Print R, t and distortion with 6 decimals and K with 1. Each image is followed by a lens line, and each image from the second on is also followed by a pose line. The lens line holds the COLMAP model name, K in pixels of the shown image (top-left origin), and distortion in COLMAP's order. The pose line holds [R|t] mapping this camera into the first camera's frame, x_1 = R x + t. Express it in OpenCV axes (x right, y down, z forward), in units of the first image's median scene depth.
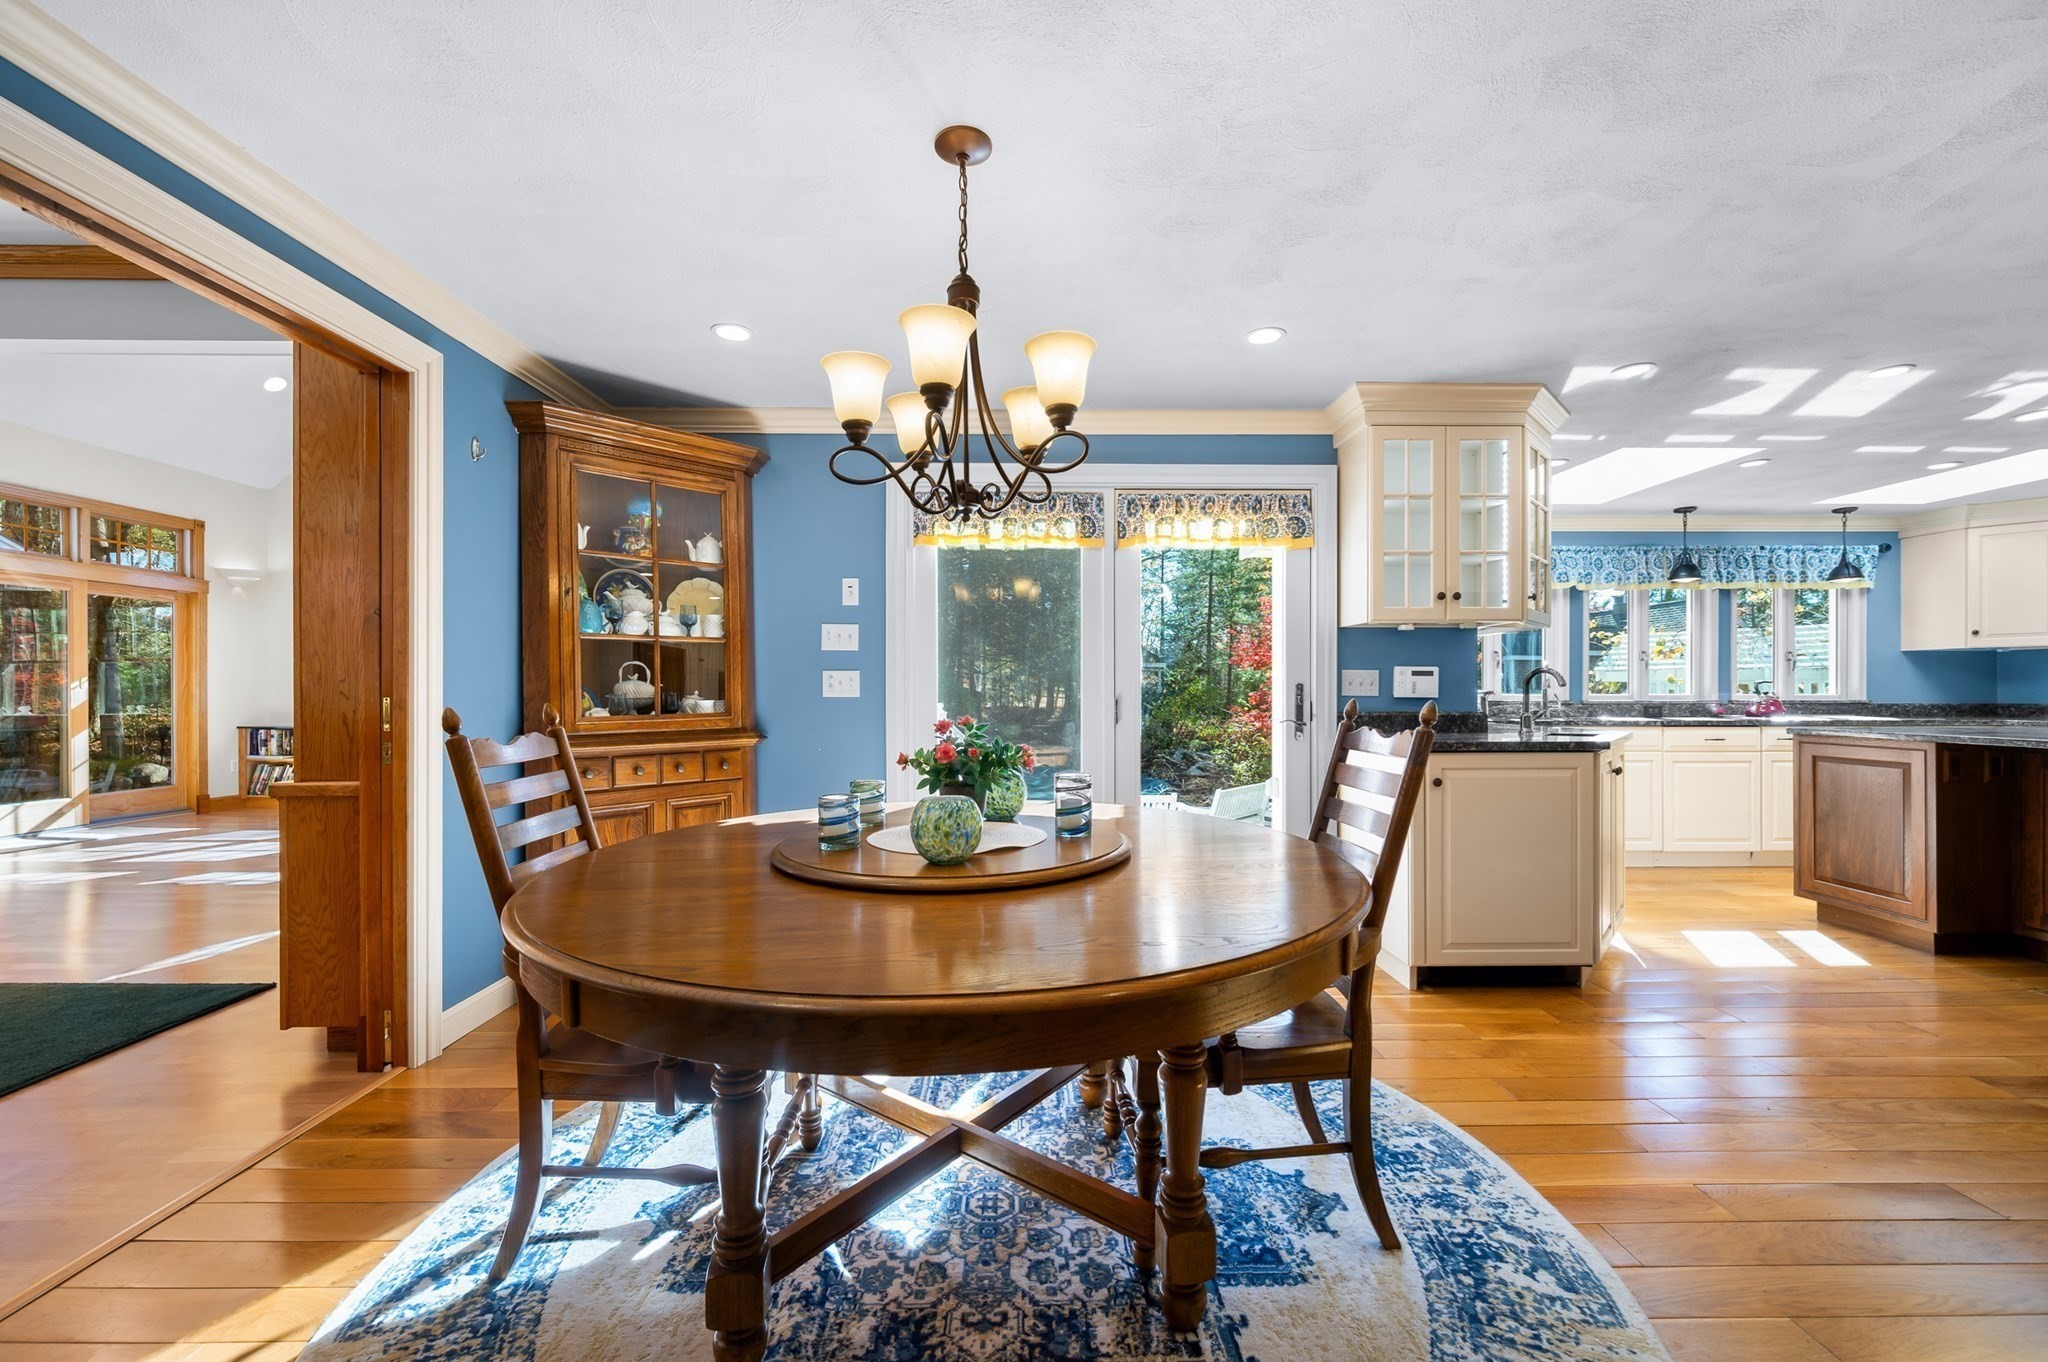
lens RADIAL K [[807.8, 0, 1028.3], [0, 807.8, 691.4], [0, 0, 1]] dist [-0.000208, 0.000115]
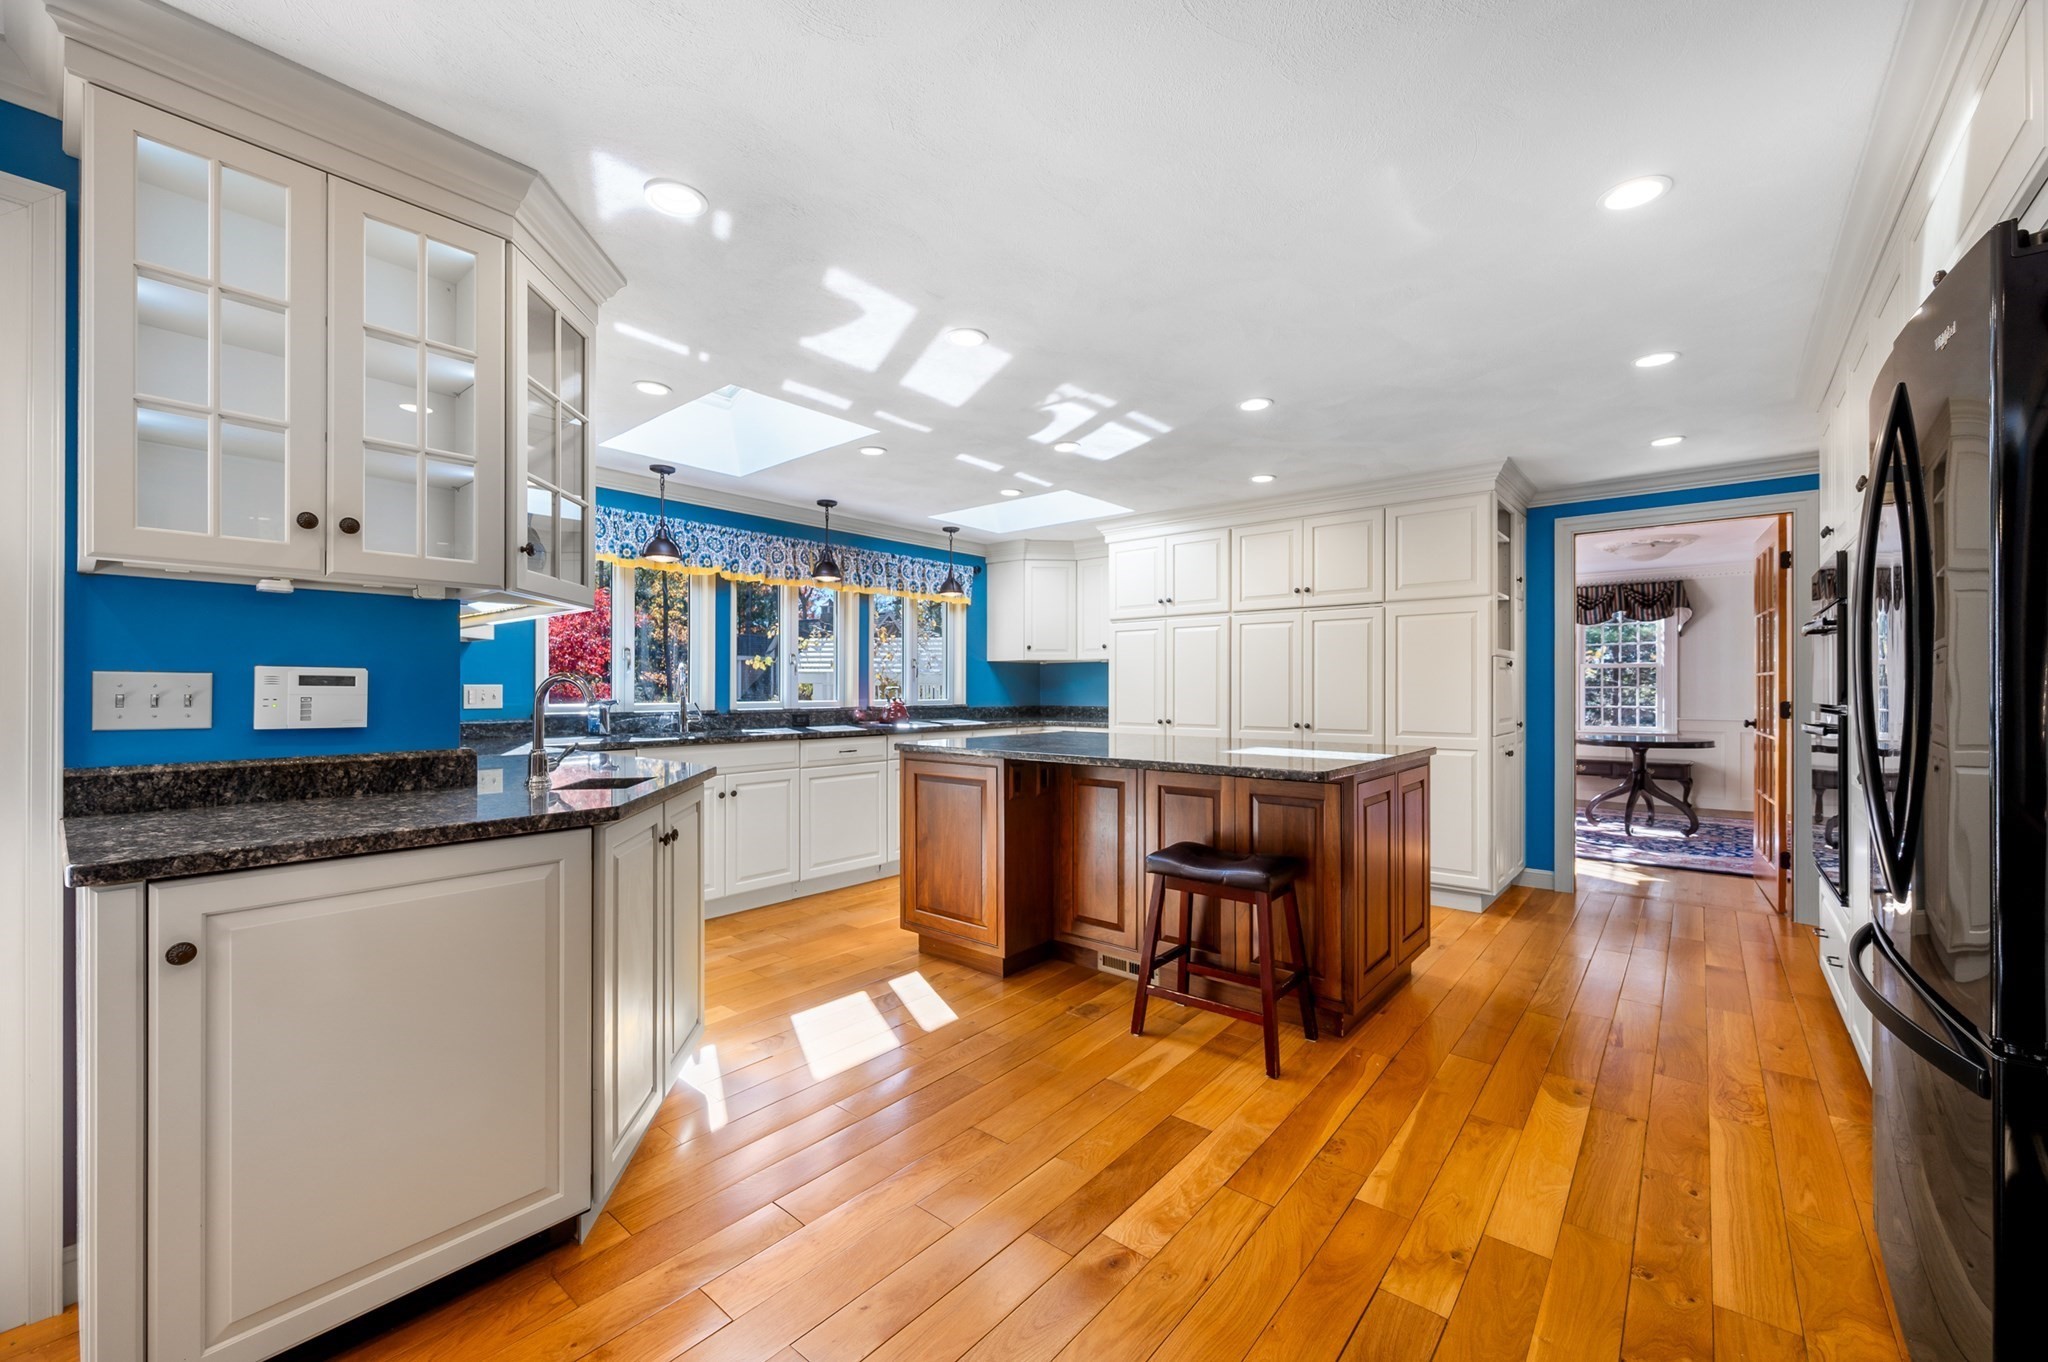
lens RADIAL K [[807.8, 0, 1026.8], [0, 807.8, 688.5], [0, 0, 1]] dist [-0.000208, 0.000115]
pose [[0.649054, 0.000992, 0.760741, 0.255463], [-0.000977, 0.999999, -0.000471, -0.011645], [-0.760741, -0.000438, 0.649055, 0.221718]]
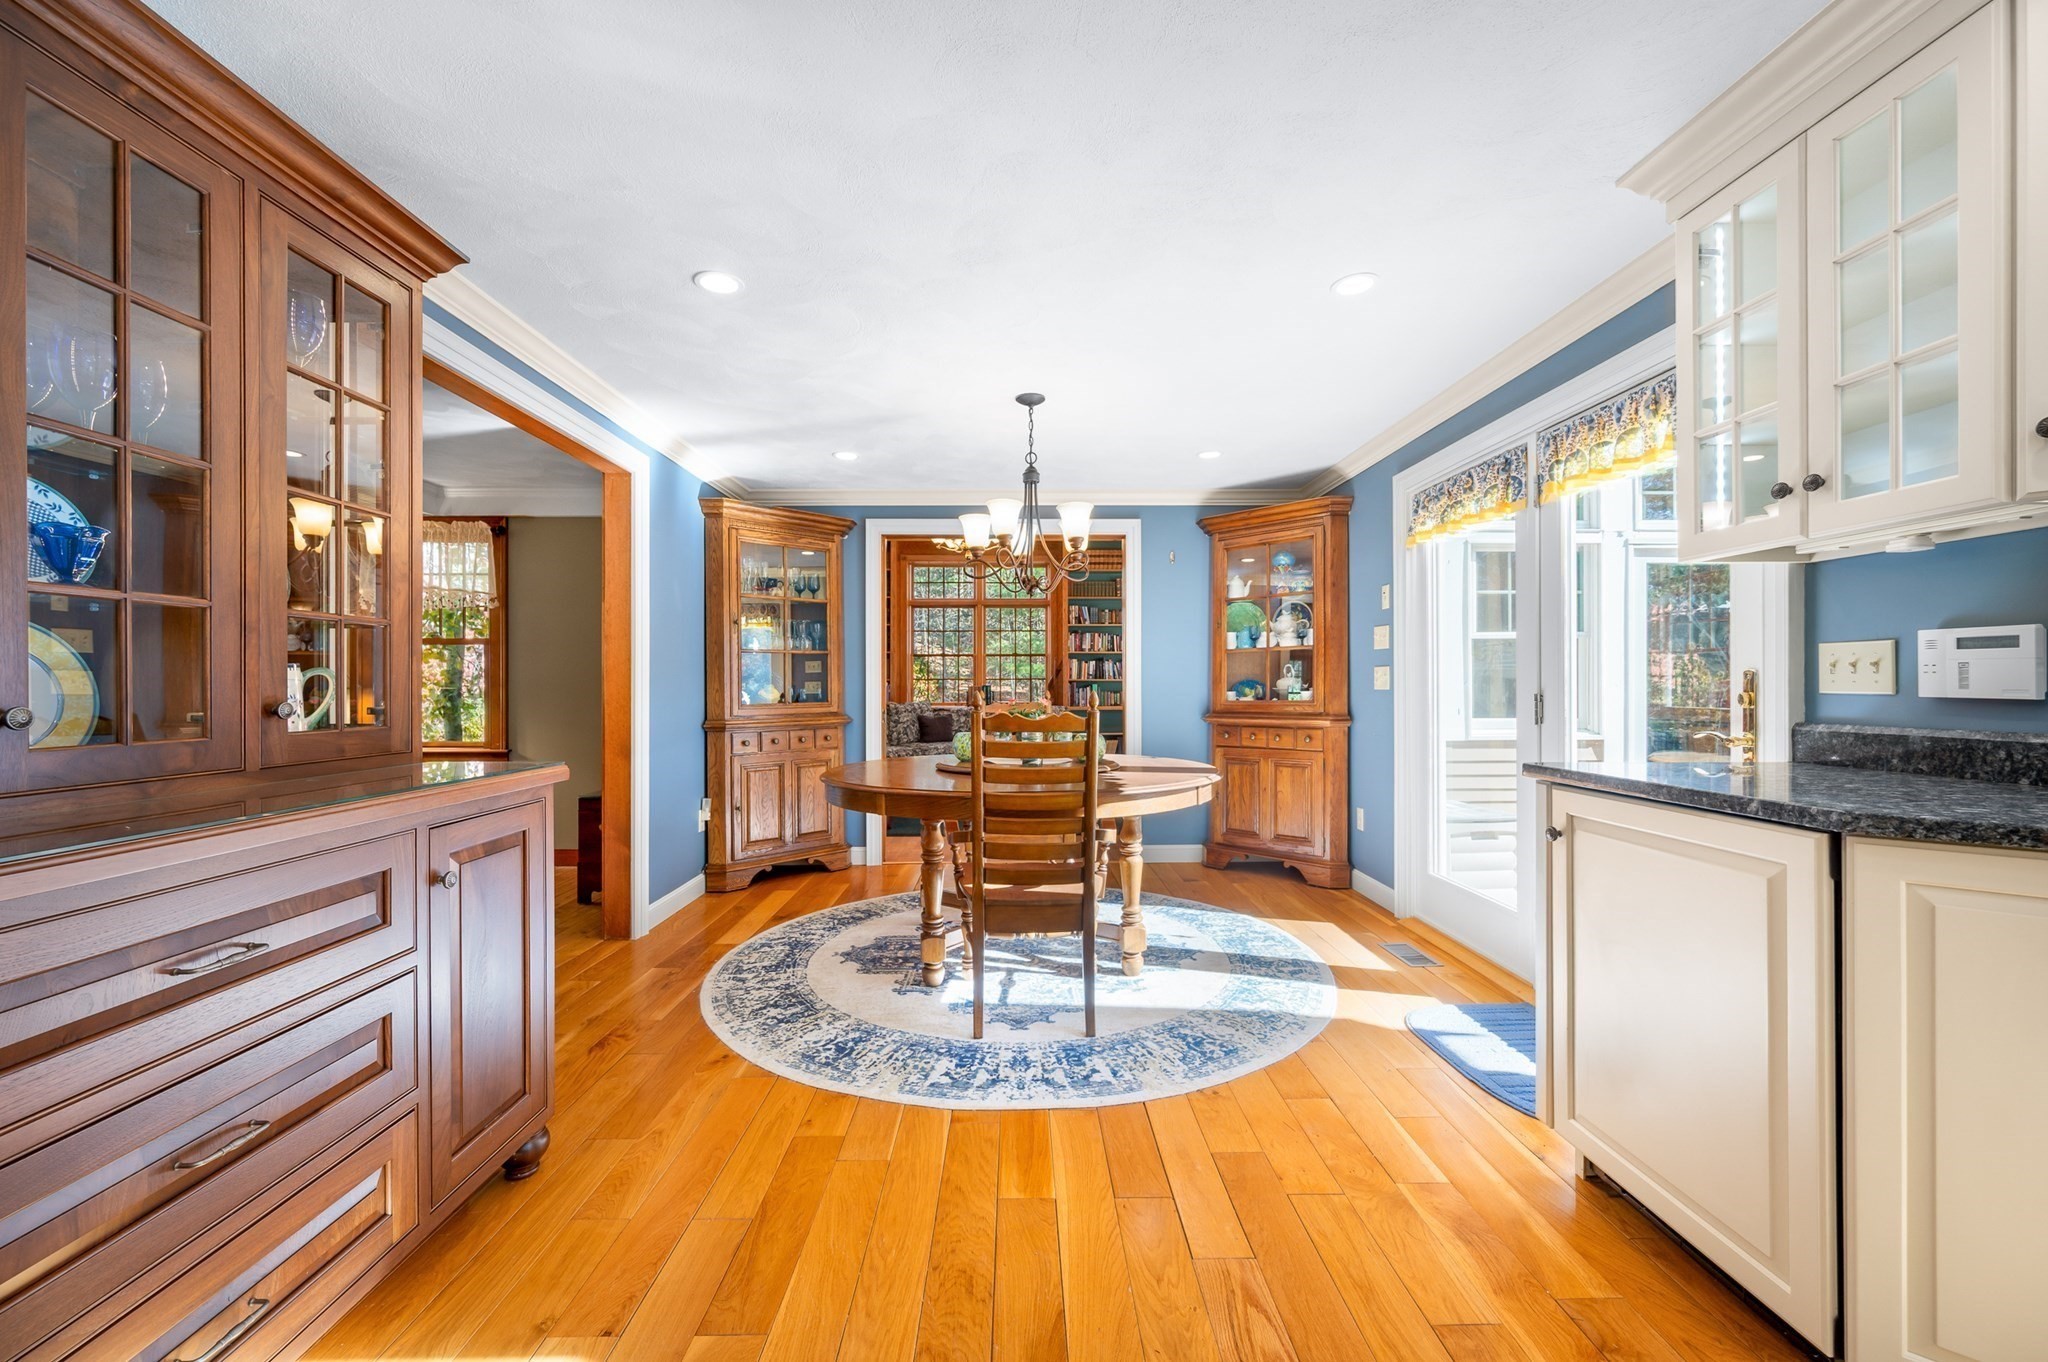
lens RADIAL K [[807.8, 0, 1019.0], [0, 807.8, 678.8], [0, 0, 1]] dist [-0.000208, 0.000115]
pose [[-0.000819, -0.007768, -0.999969, 0.604474], [0.000984, 0.999969, -0.007769, -0.000091], [0.999999, -0.000990, -0.000812, 0.323037]]
